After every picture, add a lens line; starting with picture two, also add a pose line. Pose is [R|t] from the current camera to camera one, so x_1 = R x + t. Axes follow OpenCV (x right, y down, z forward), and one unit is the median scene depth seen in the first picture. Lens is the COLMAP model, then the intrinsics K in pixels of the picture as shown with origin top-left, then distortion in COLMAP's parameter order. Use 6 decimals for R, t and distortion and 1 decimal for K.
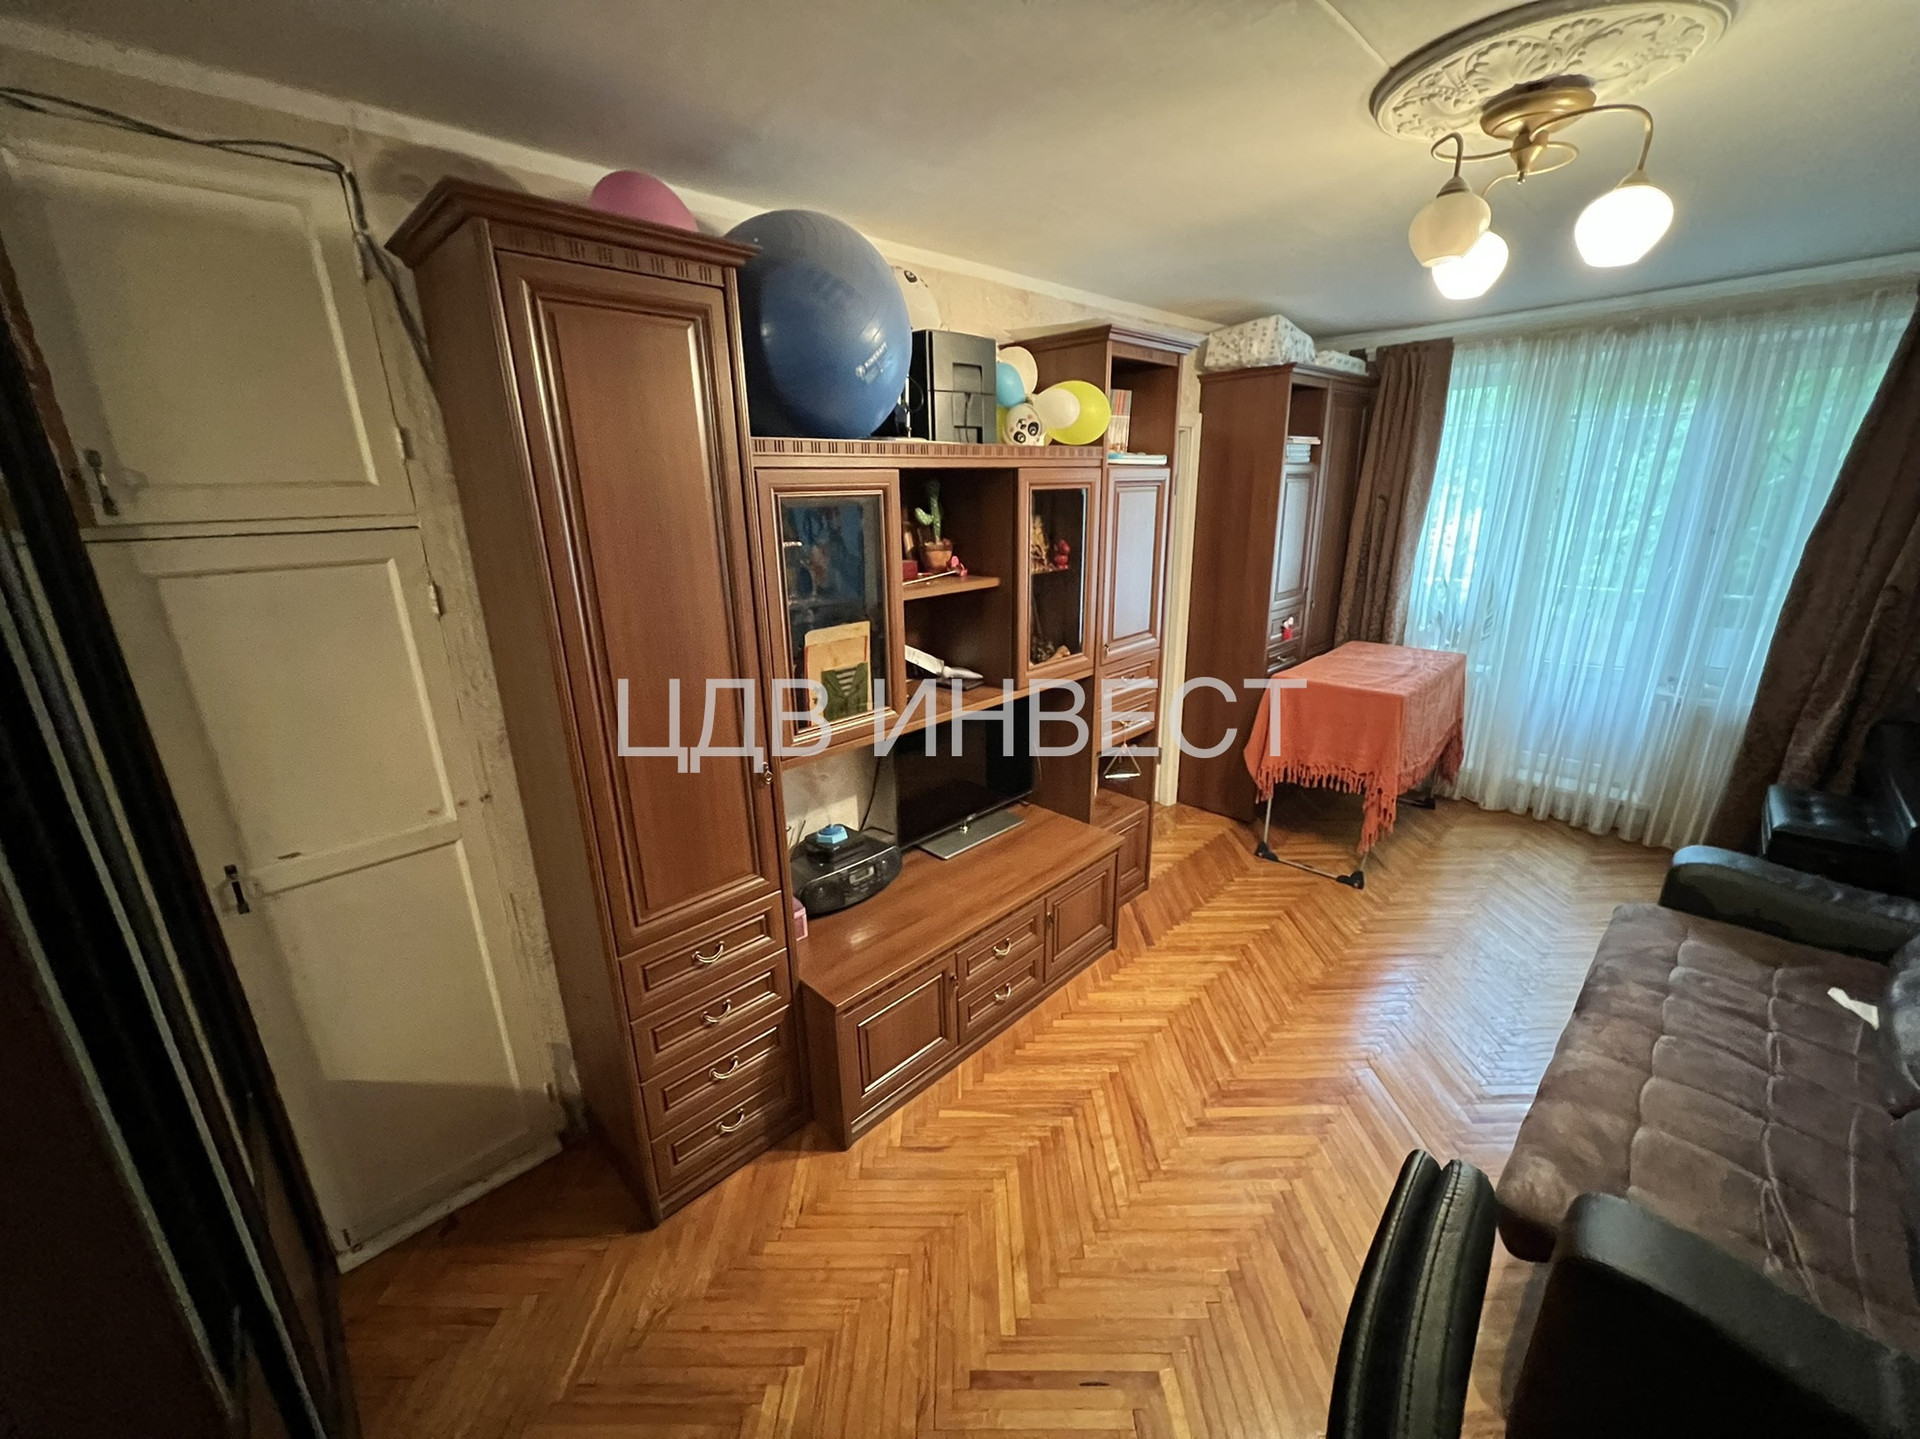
lens RADIAL K [[759.8, 0, 958.8], [0, 759.8, 724.6], [0, 0, 1]] dist [0.000842, 0.000183]
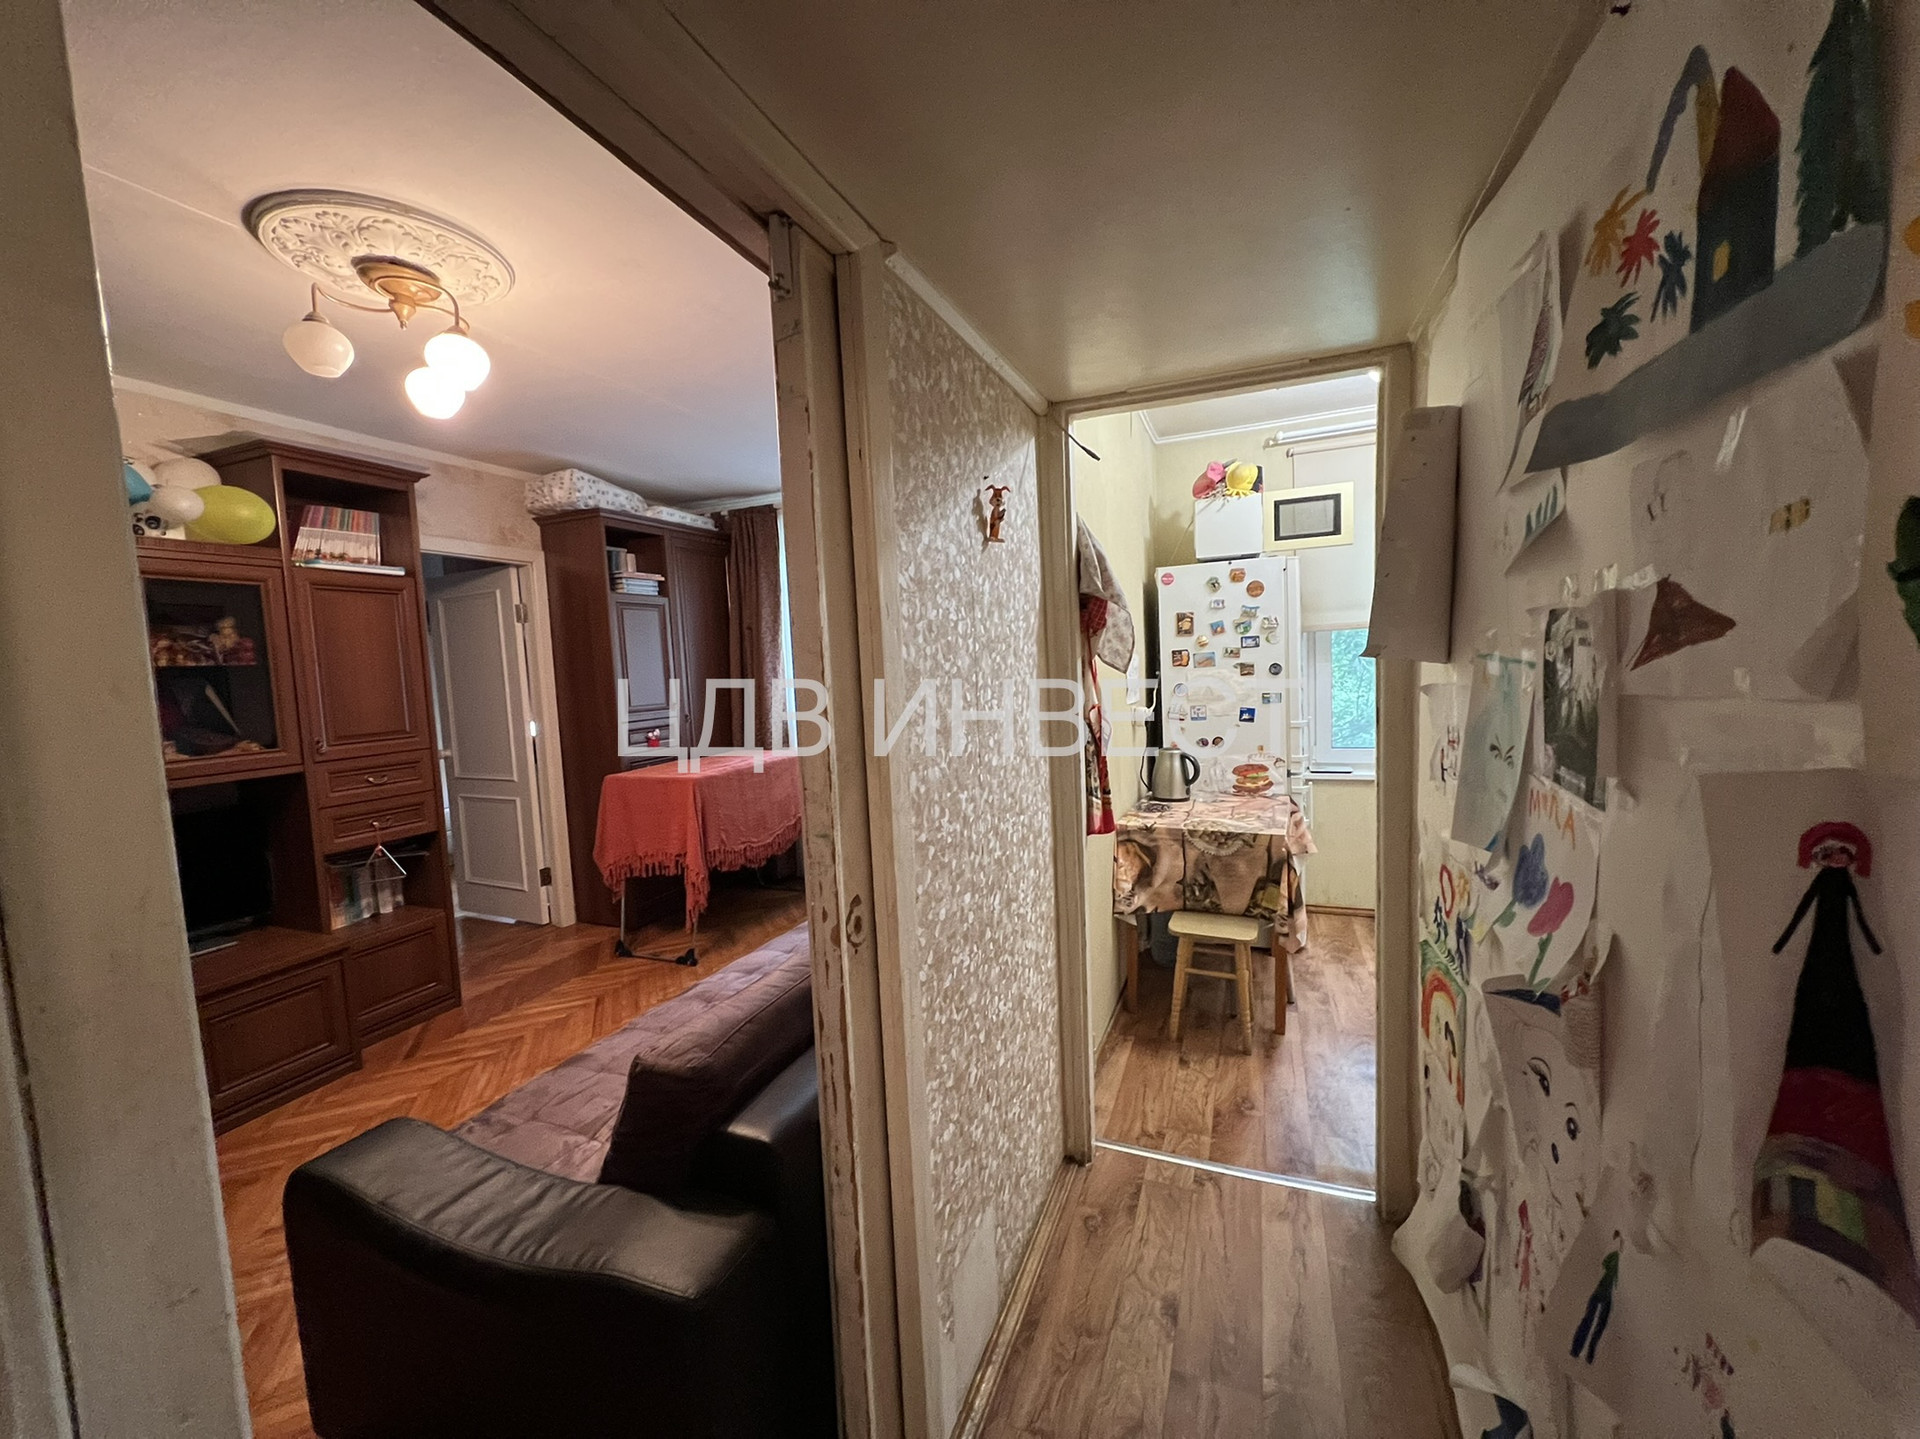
lens RADIAL K [[760.6, 0, 958.3], [0, 760.6, 723.4], [0, 0, 1]] dist [-0.000597, 0.000256]
pose [[0.918578, -0.048168, 0.392294, 0.607805], [0.139100, 0.968444, -0.206801, 0.206952], [-0.369954, 0.244531, 0.896292, -0.216549]]
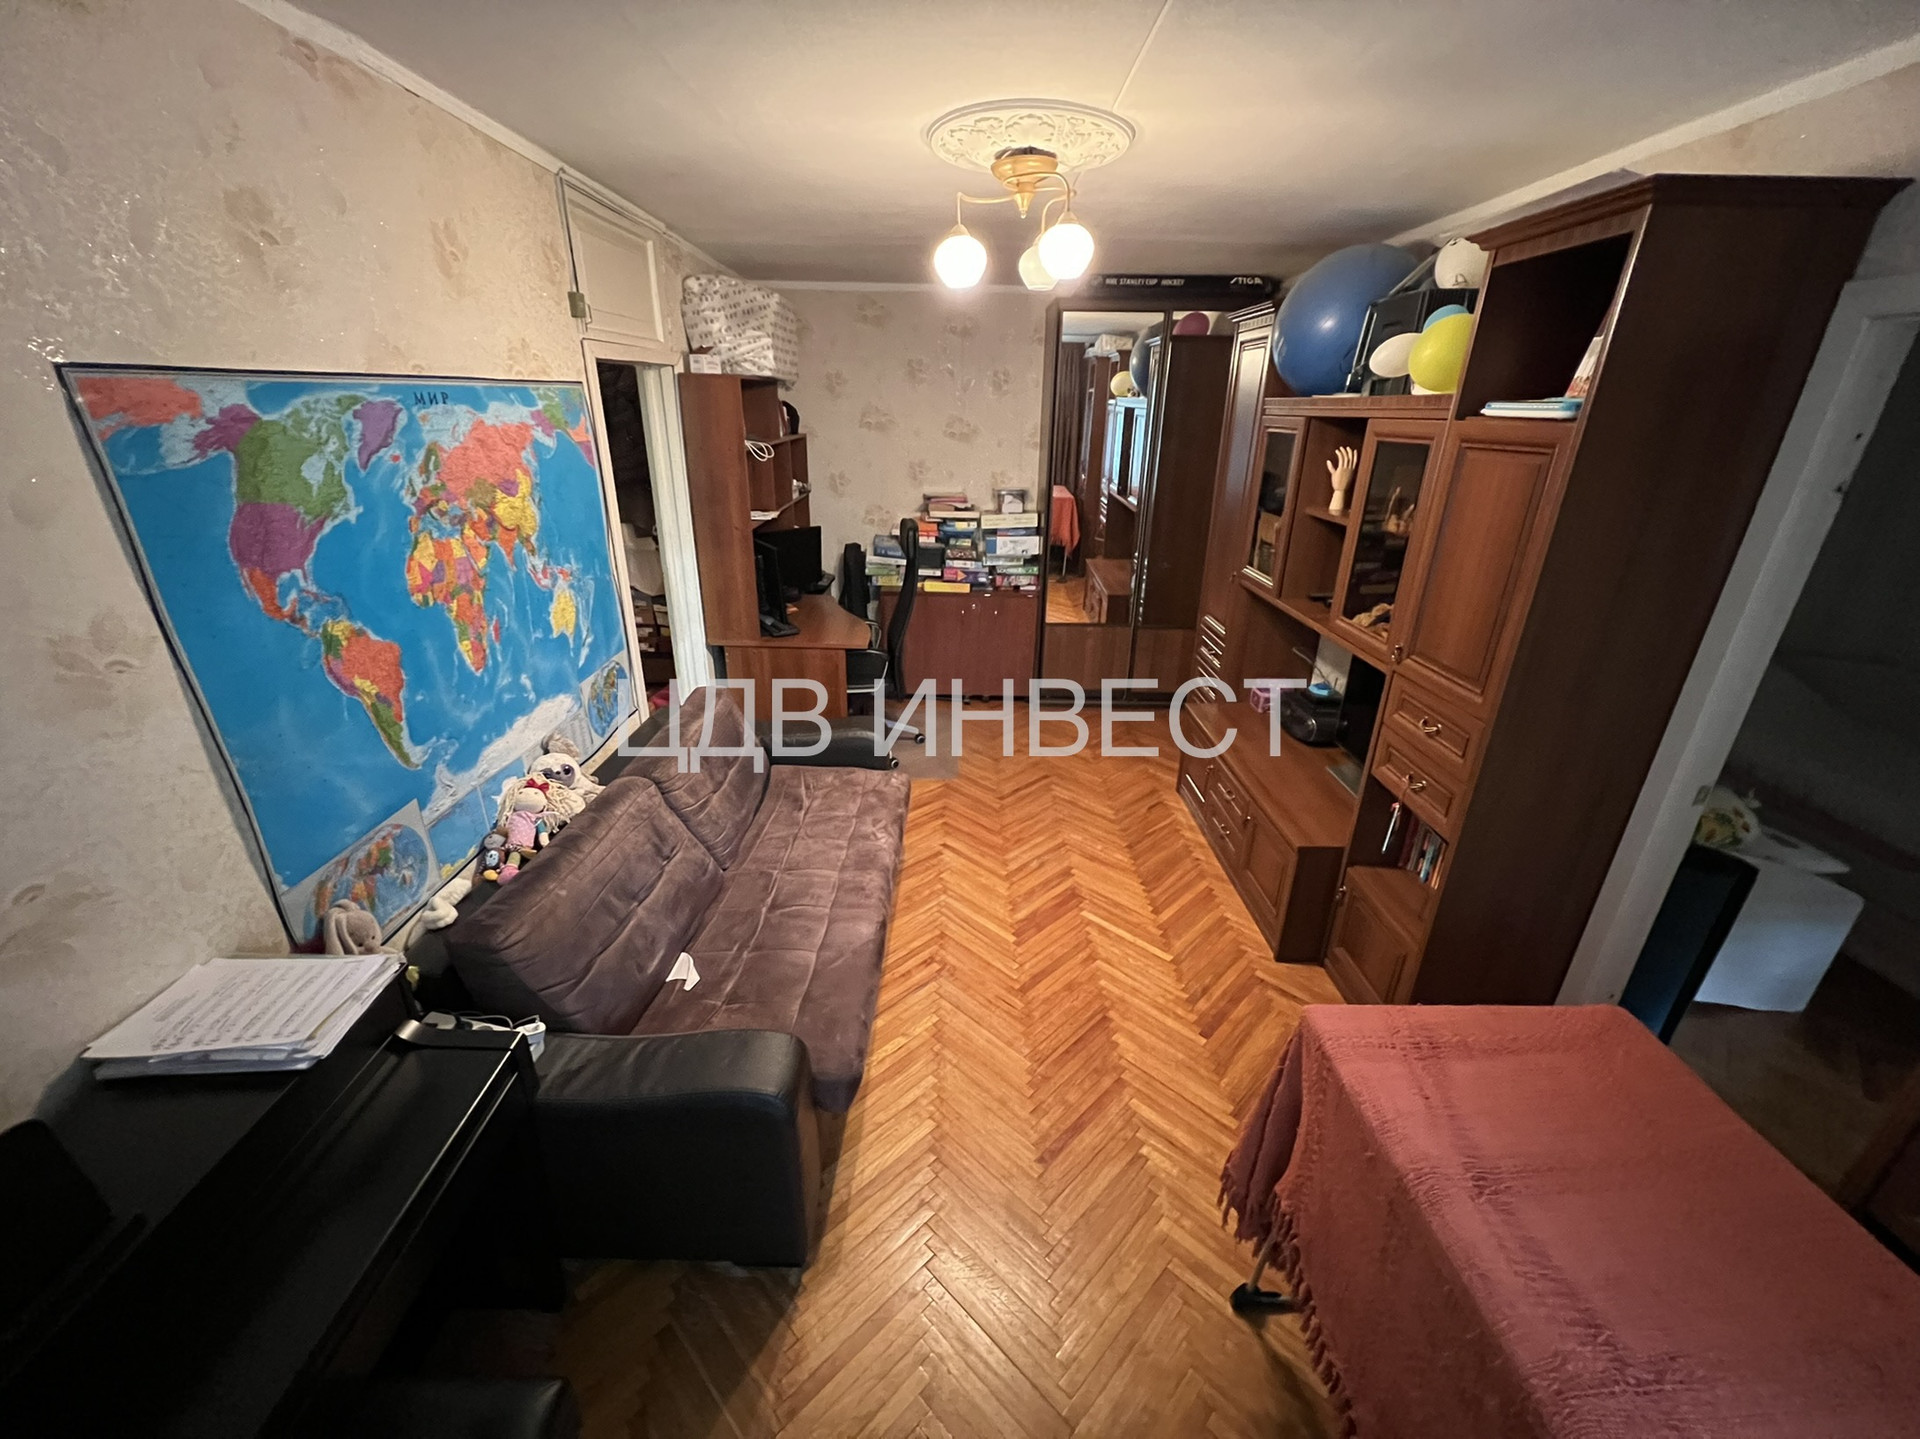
lens RADIAL K [[759.8, 0, 958.8], [0, 759.8, 724.6], [0, 0, 1]] dist [0.000842, 0.000183]
pose [[-0.702822, 0.286970, -0.650915, 1.129480], [-0.213260, 0.787937, 0.577646, -0.428825], [0.678647, 0.544796, -0.492580, 1.193162]]
